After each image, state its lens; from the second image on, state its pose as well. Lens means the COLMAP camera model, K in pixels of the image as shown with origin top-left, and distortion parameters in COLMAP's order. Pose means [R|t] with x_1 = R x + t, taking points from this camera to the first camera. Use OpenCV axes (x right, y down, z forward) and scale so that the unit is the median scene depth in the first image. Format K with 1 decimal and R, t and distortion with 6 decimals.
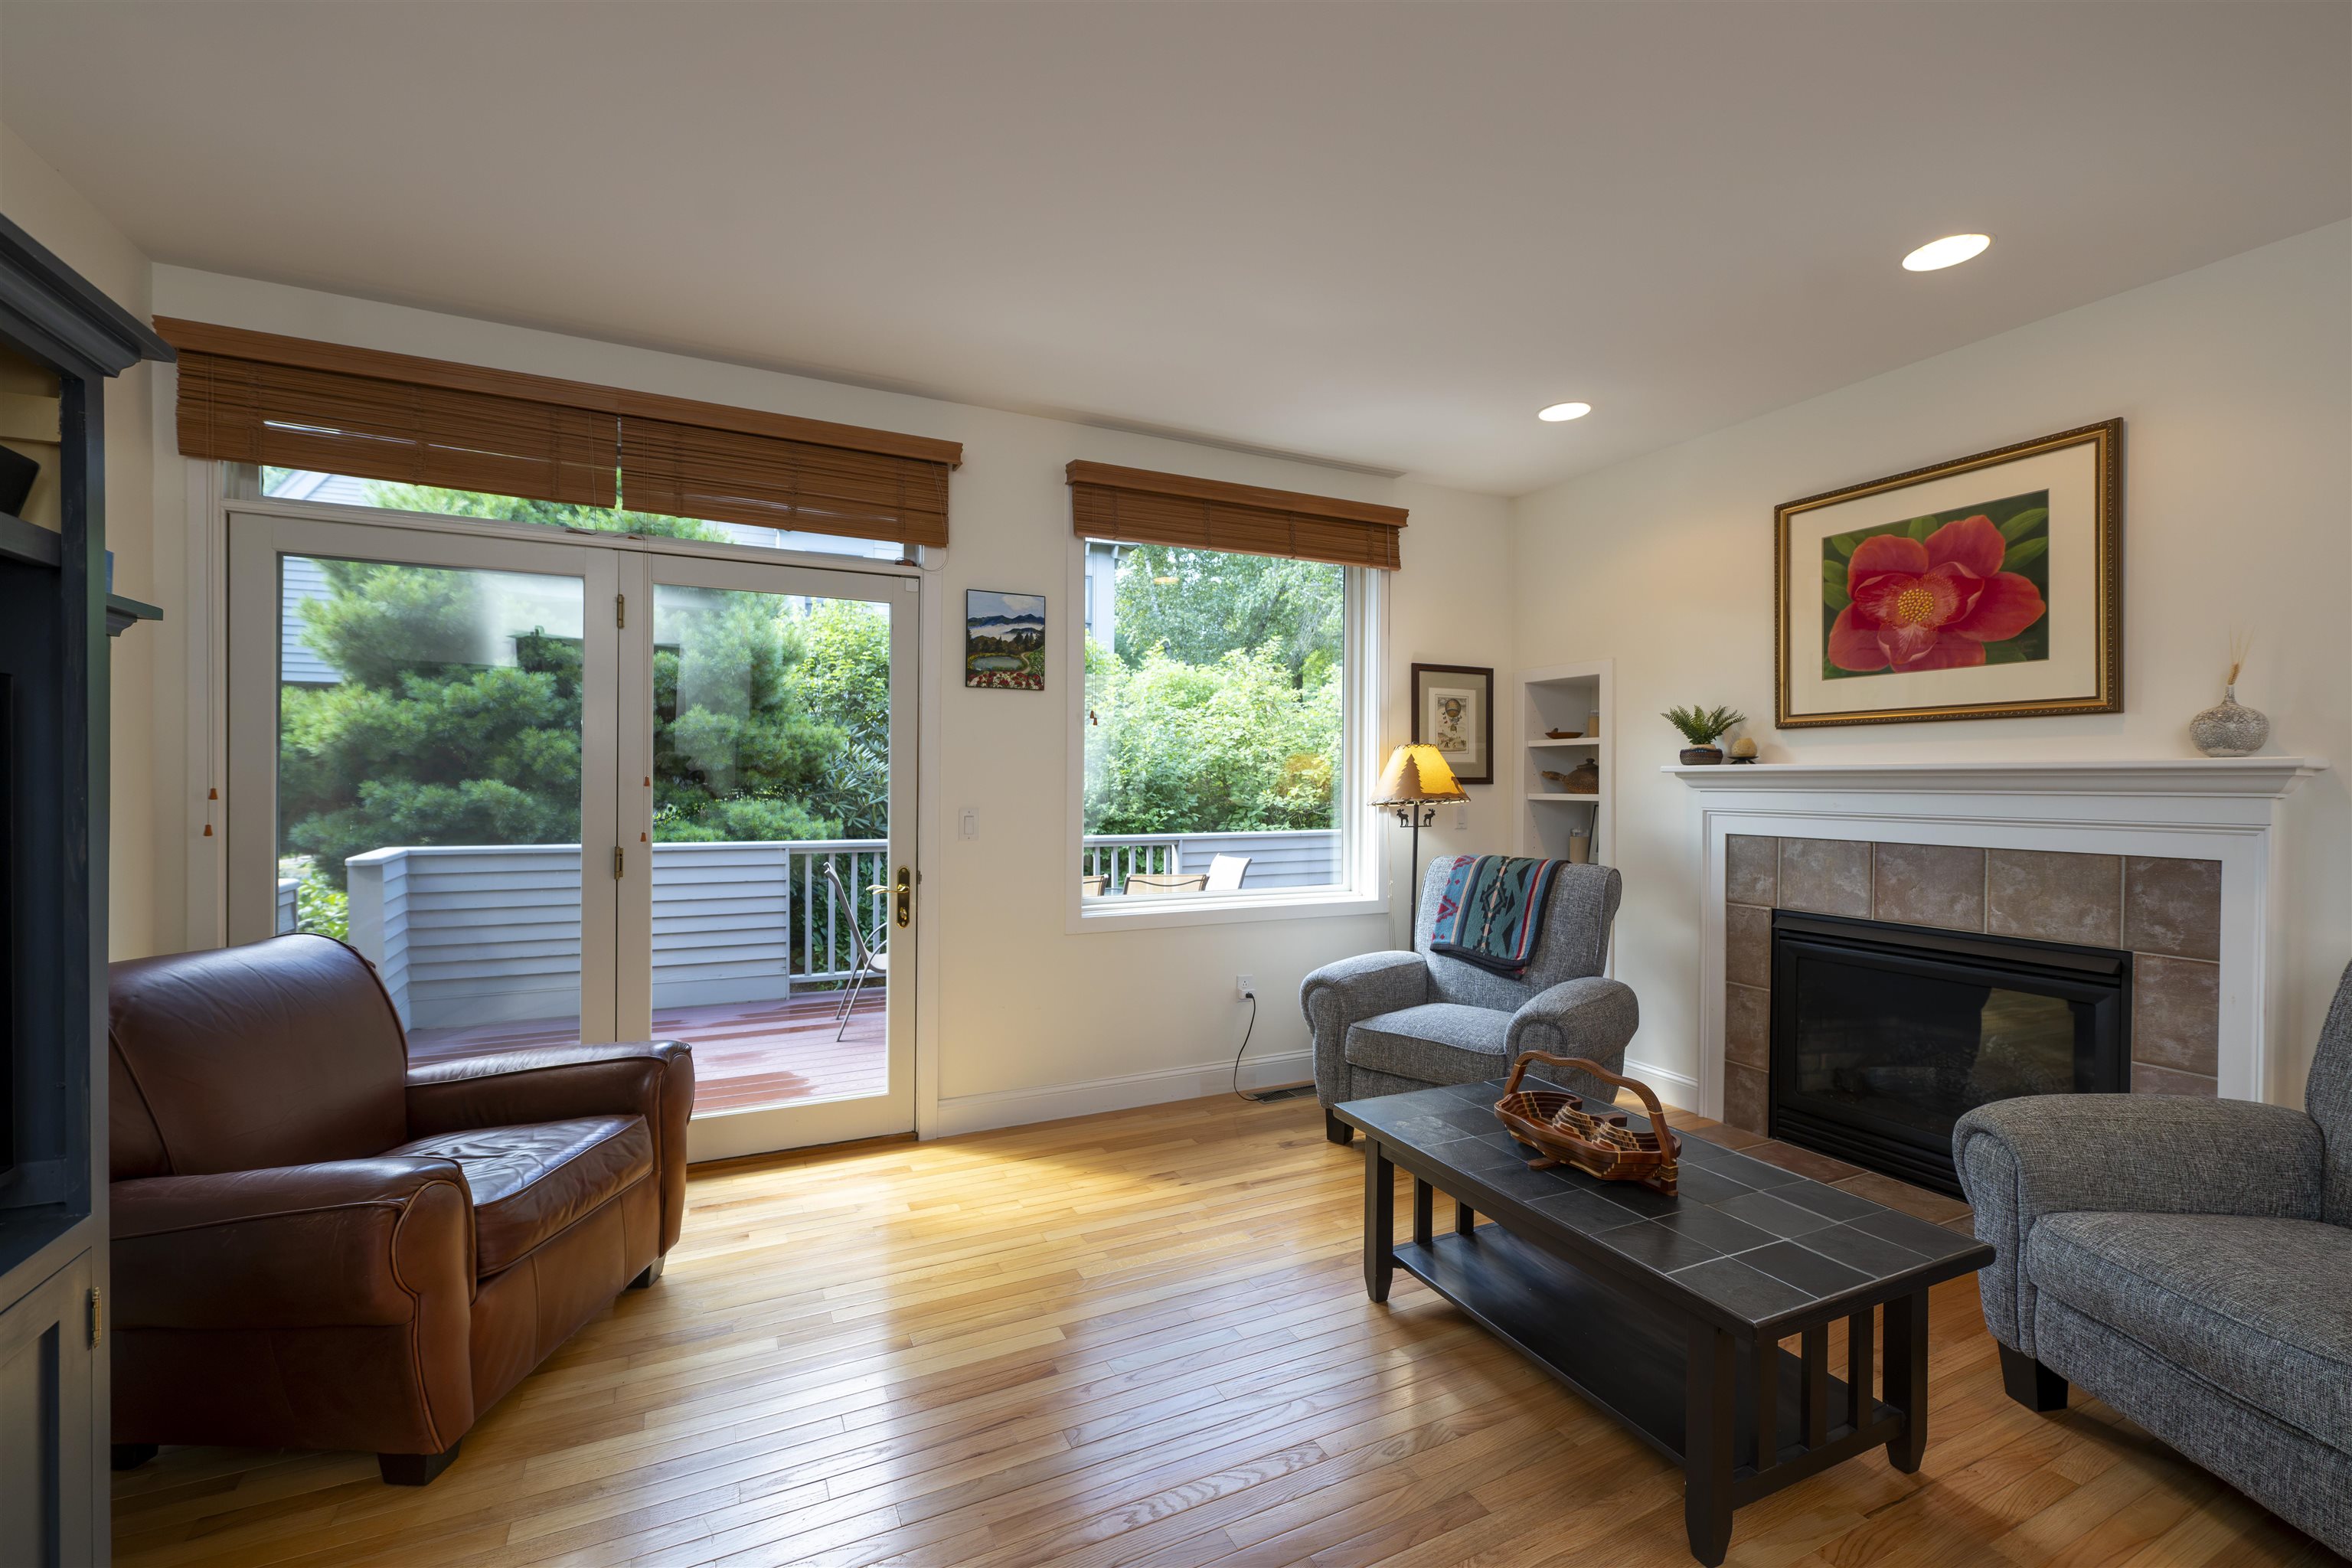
lens RADIAL K [[813.4, 0, 1023.2], [0, 813.4, 782.8], [0, 0, 1]] dist [-0.000396, -0.000090]
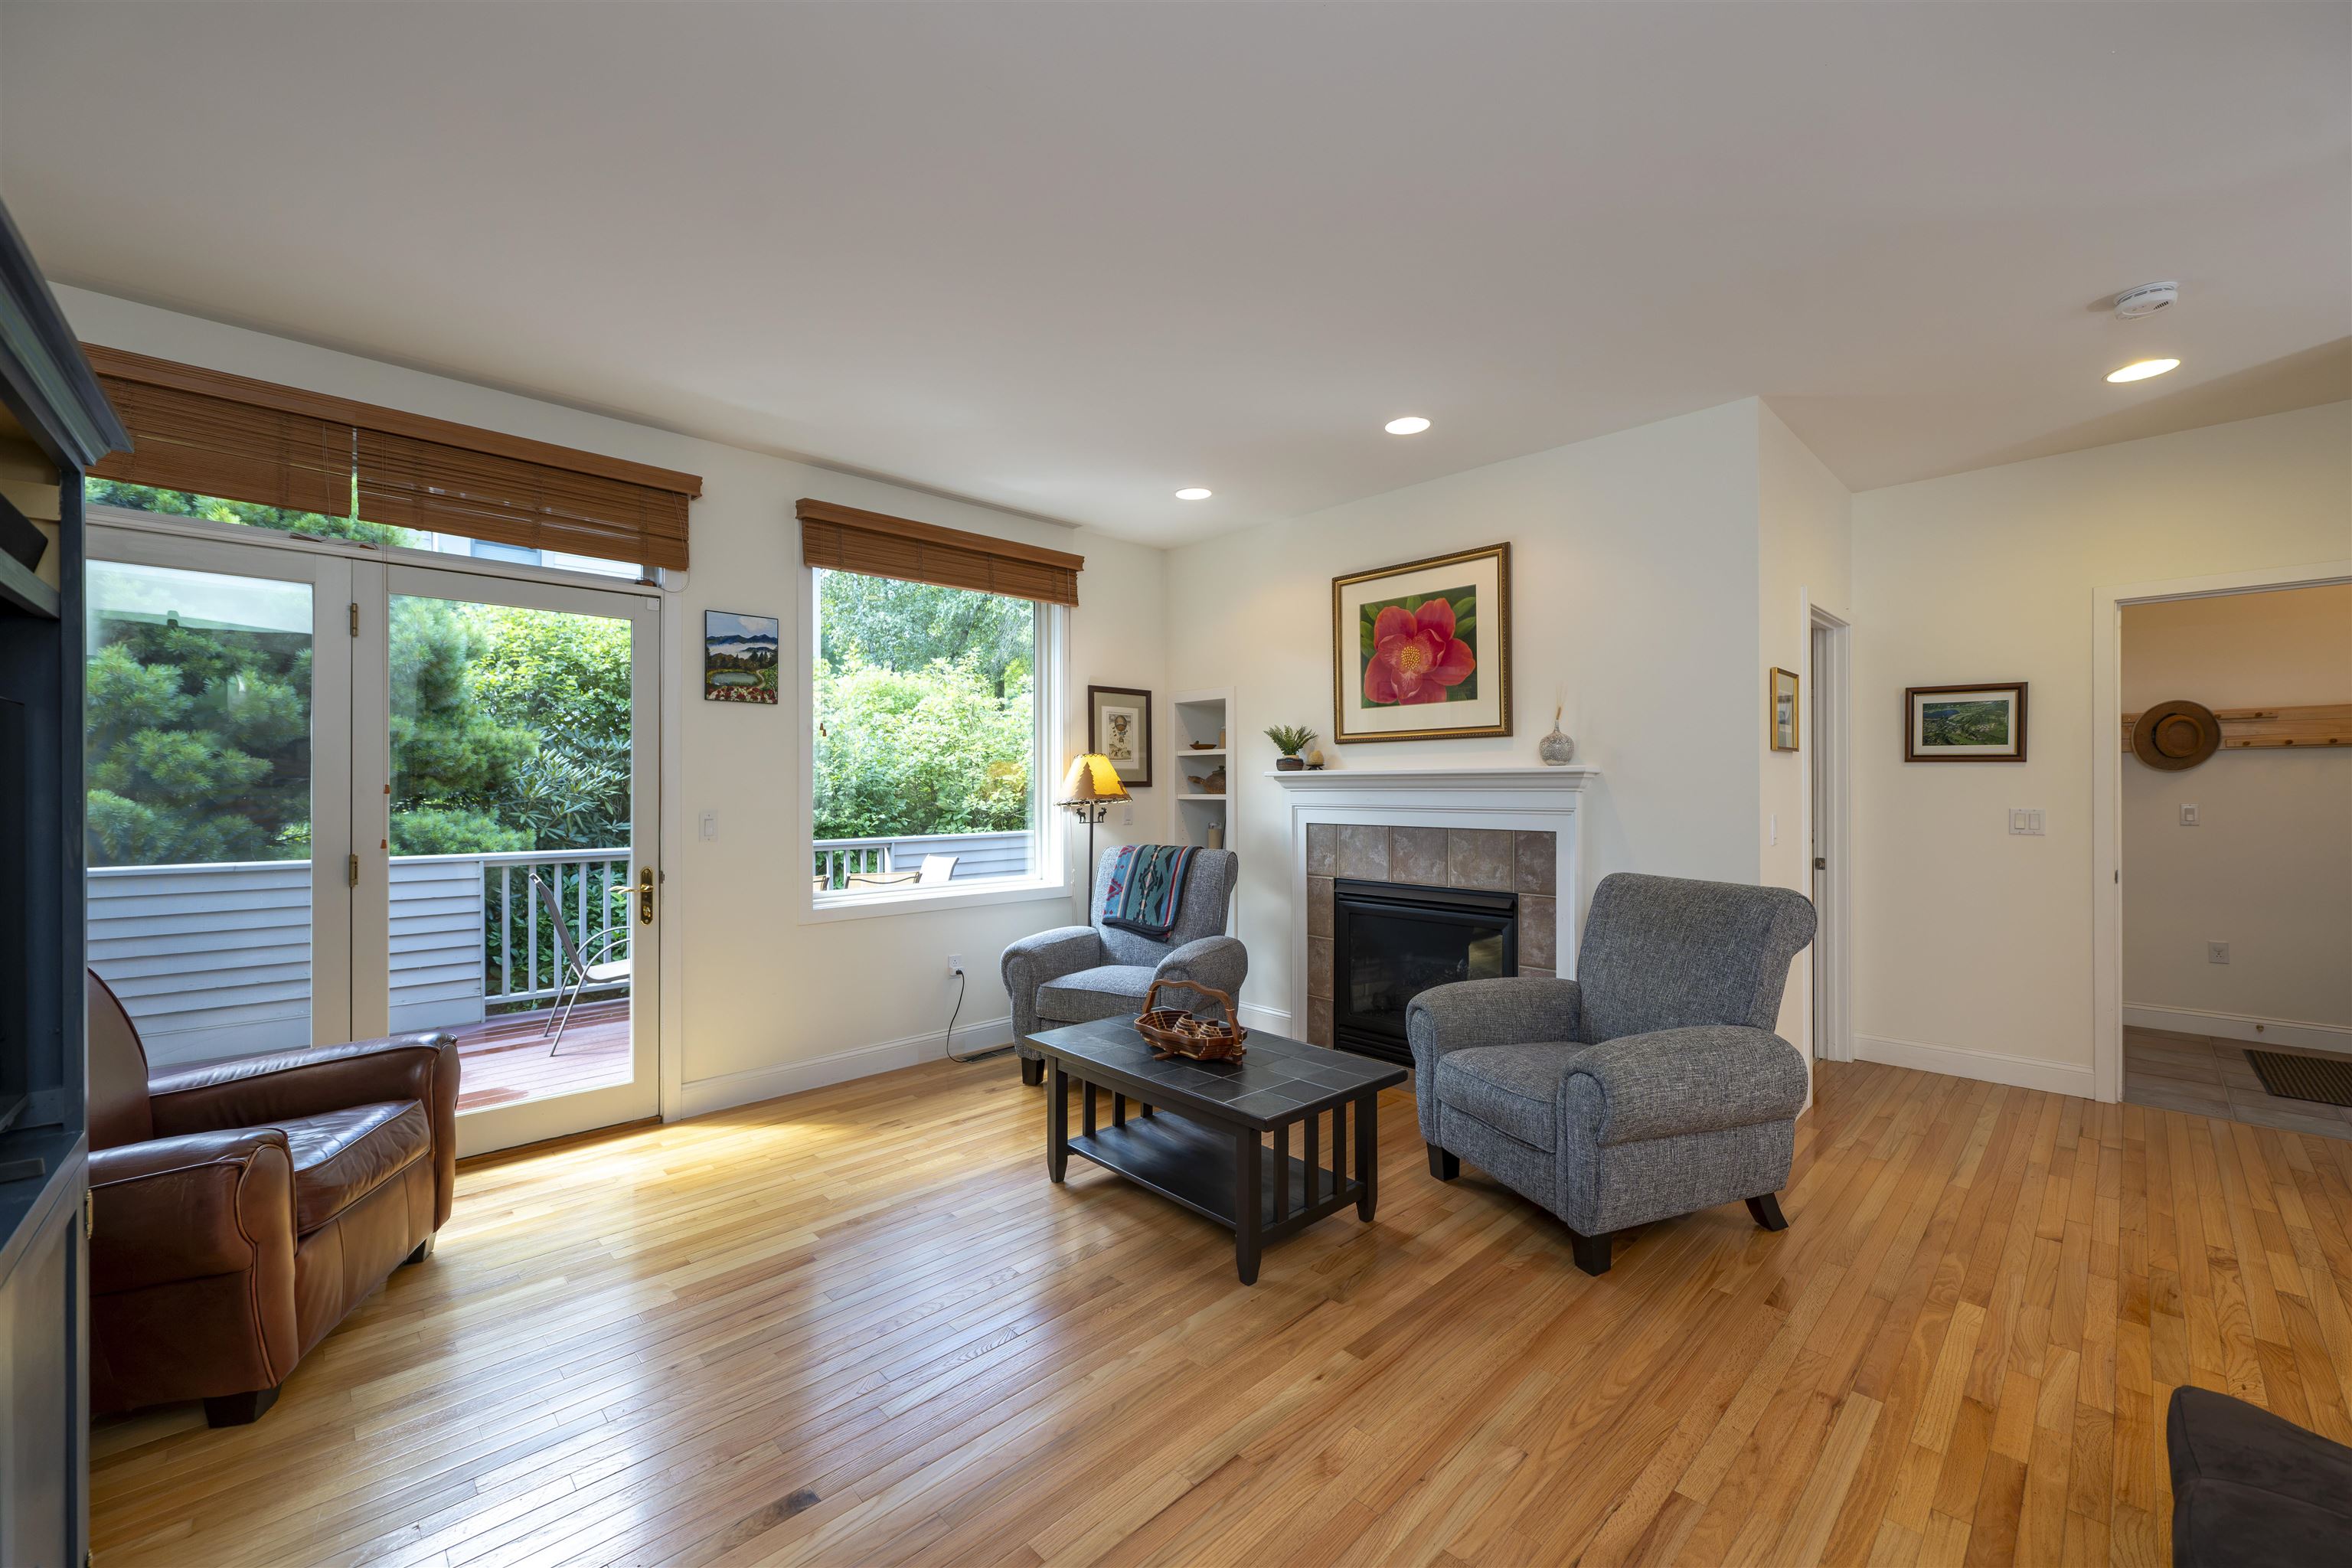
lens RADIAL K [[813.4, 0, 1023.2], [0, 813.4, 782.8], [0, 0, 1]] dist [-0.000396, -0.000090]
pose [[0.937532, -0.005950, 0.347847, -0.032555], [0.008370, 0.999950, -0.005454, 0.001103], [-0.347797, 0.008025, 0.937535, -0.103972]]
